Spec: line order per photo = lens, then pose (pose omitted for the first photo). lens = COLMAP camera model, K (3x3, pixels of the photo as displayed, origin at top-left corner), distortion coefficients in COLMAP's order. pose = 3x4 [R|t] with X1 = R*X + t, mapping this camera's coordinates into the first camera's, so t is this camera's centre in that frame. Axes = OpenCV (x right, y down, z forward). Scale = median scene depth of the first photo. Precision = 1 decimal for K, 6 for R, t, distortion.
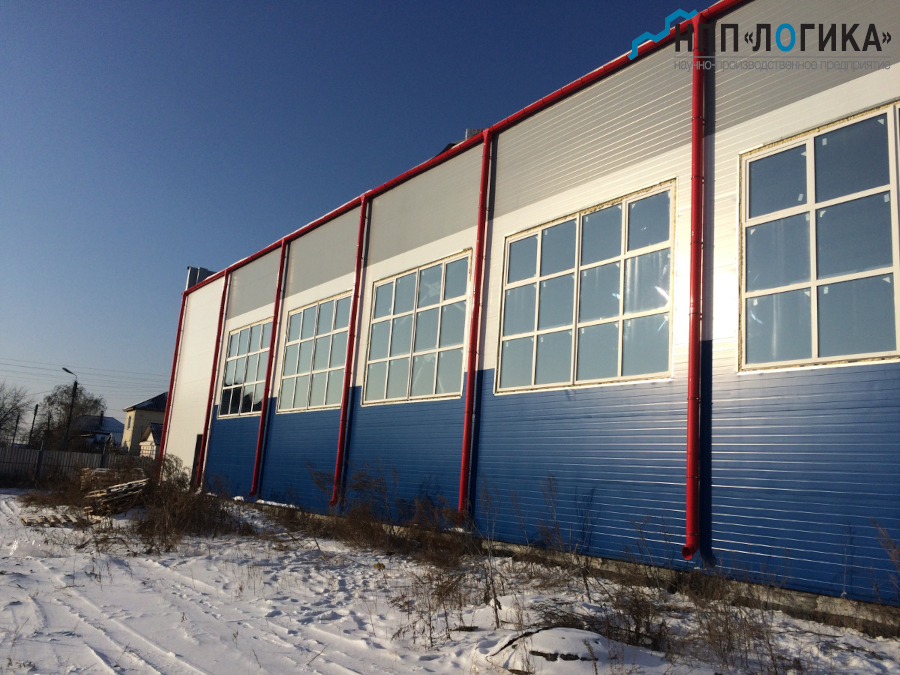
lens RADIAL K [[753.3, 0, 452.5], [0, 753.3, 345.7], [0, 0, 1]] dist [0.079916, -0.101583]
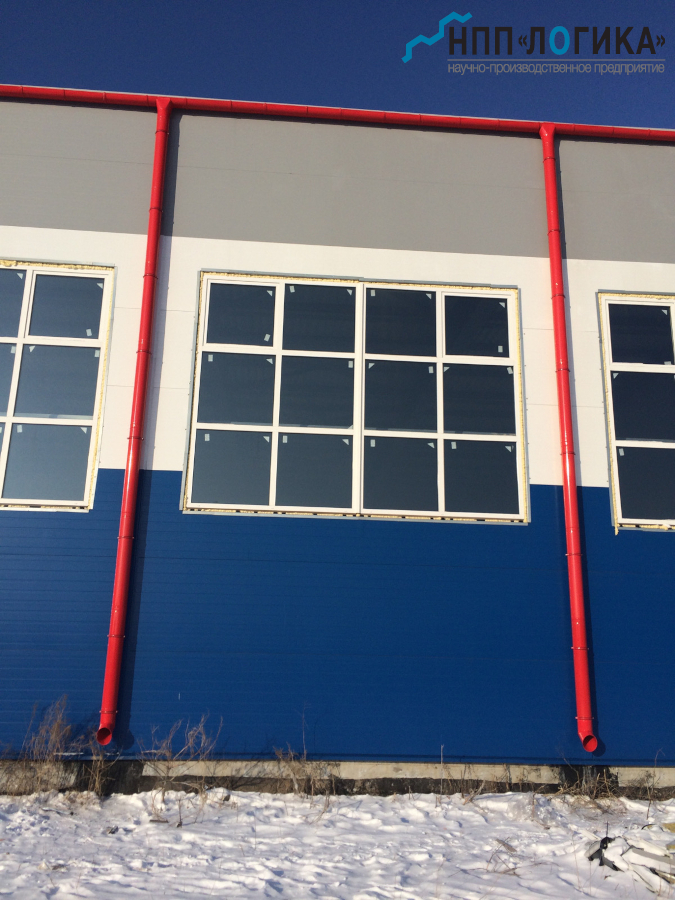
lens RADIAL K [[767.5, 0, 334.8], [0, 767.5, 450.3], [0, 0, 1]] dist [0.075701, -0.100884]
pose [[0.526334, 0.173498, 0.832389, -0.291384], [-0.133923, 0.983657, -0.120346, 0.052357], [-0.839665, -0.048134, 0.540968, 0.398741]]
